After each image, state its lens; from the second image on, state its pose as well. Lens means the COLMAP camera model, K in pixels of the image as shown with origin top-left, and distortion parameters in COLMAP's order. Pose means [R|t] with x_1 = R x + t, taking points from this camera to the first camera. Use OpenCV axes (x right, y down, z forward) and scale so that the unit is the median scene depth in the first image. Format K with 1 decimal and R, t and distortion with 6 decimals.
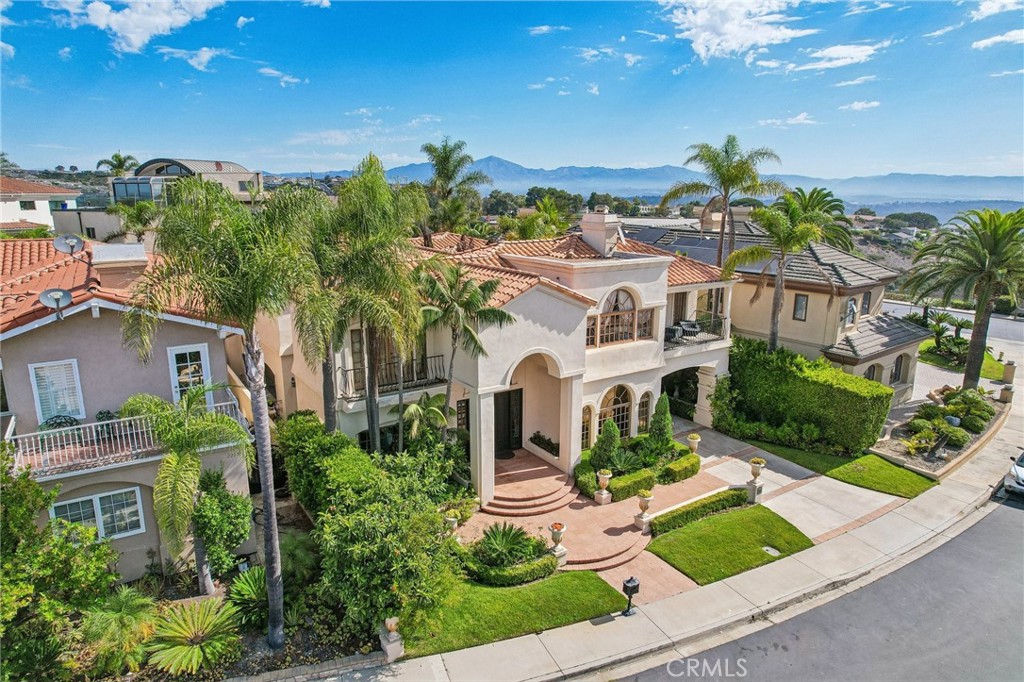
lens RADIAL K [[650.8, 0, 518.0], [0, 650.8, 341.0], [0, 0, 1]] dist [-0.065459, 0.058232]
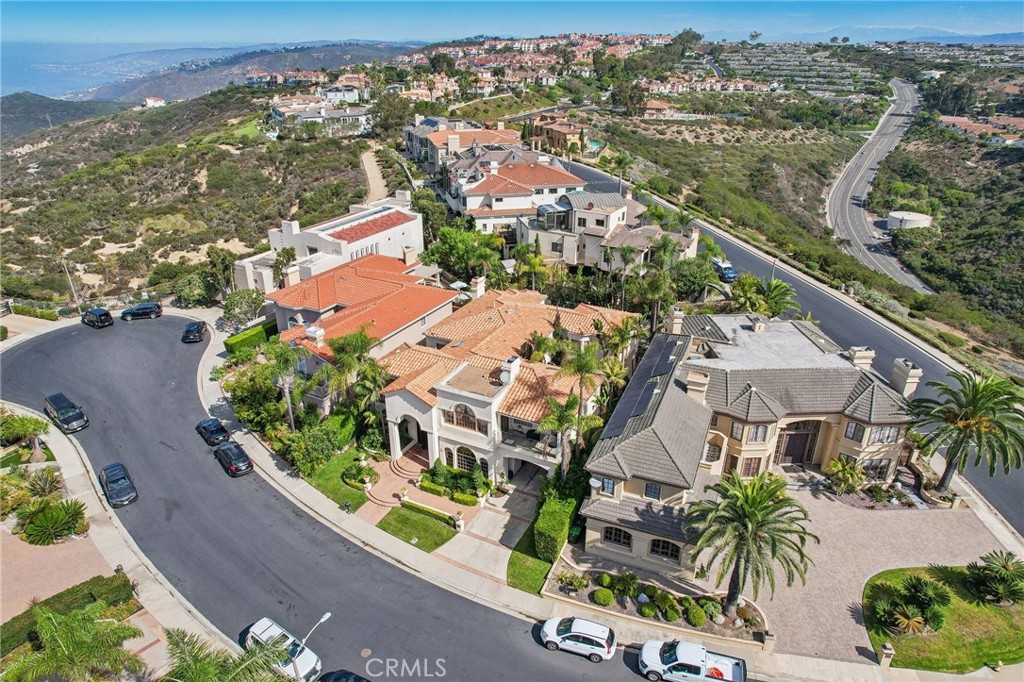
lens RADIAL K [[650.8, 0, 518.0], [0, 650.8, 341.0], [0, 0, 1]] dist [-0.065459, 0.058232]
pose [[0.498054, 0.362298, -0.787834, 1.733873], [-0.204605, 0.931983, 0.299240, -0.889245], [0.842662, 0.012157, 0.538306, 0.061004]]
